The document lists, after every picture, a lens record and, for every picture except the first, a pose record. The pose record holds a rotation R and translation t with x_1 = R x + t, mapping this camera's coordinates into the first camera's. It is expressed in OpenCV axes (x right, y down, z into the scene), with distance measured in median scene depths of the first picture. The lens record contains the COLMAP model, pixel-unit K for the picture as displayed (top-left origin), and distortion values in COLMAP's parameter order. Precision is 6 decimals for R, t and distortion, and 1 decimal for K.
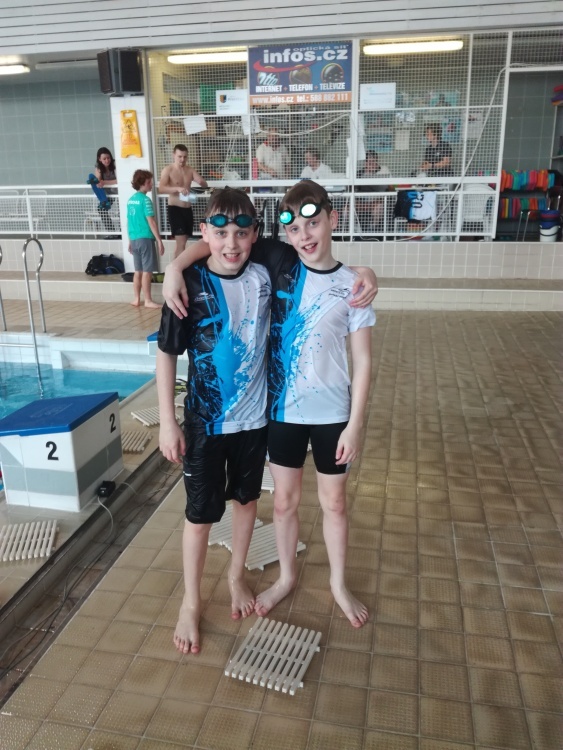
lens RADIAL K [[617.0, 0, 281.0], [0, 617.0, 373.2], [0, 0, 1]] dist [0.091903, -0.177986]
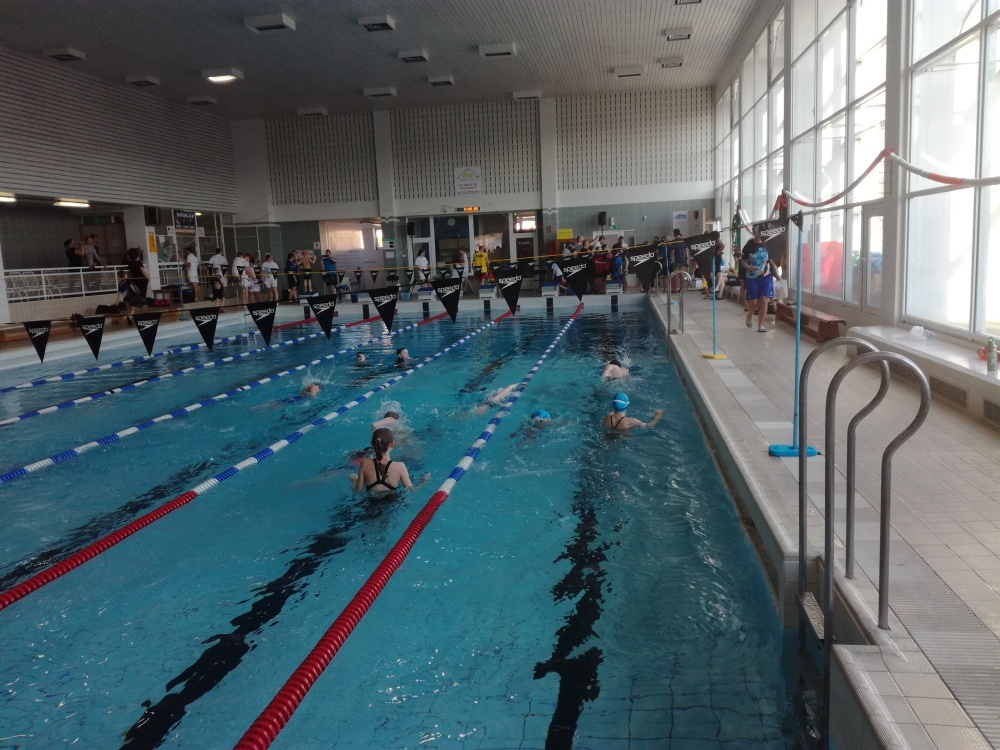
lens RADIAL K [[854.5, 0, 498.0], [0, 854.5, 373.3], [0, 0, 1]] dist [-0.000017, -0.016923]
pose [[-0.038453, -0.123988, 0.991538, -3.480637], [0.328647, 0.935501, 0.129727, 0.061876], [-0.943670, 0.330855, 0.004776, -0.010738]]
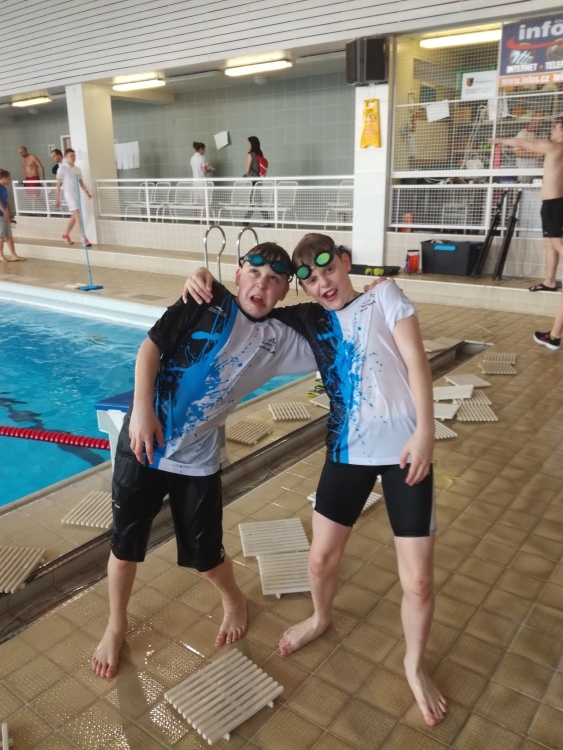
lens RADIAL K [[640.9, 0, 293.5], [0, 640.9, 362.6], [0, 0, 1]] dist [-0.000017, -0.016923]
pose [[0.904272, 0.120155, -0.409701, 0.110446], [-0.124610, 0.992078, 0.015920, -0.013236], [0.408368, 0.036657, 0.912081, 0.051034]]
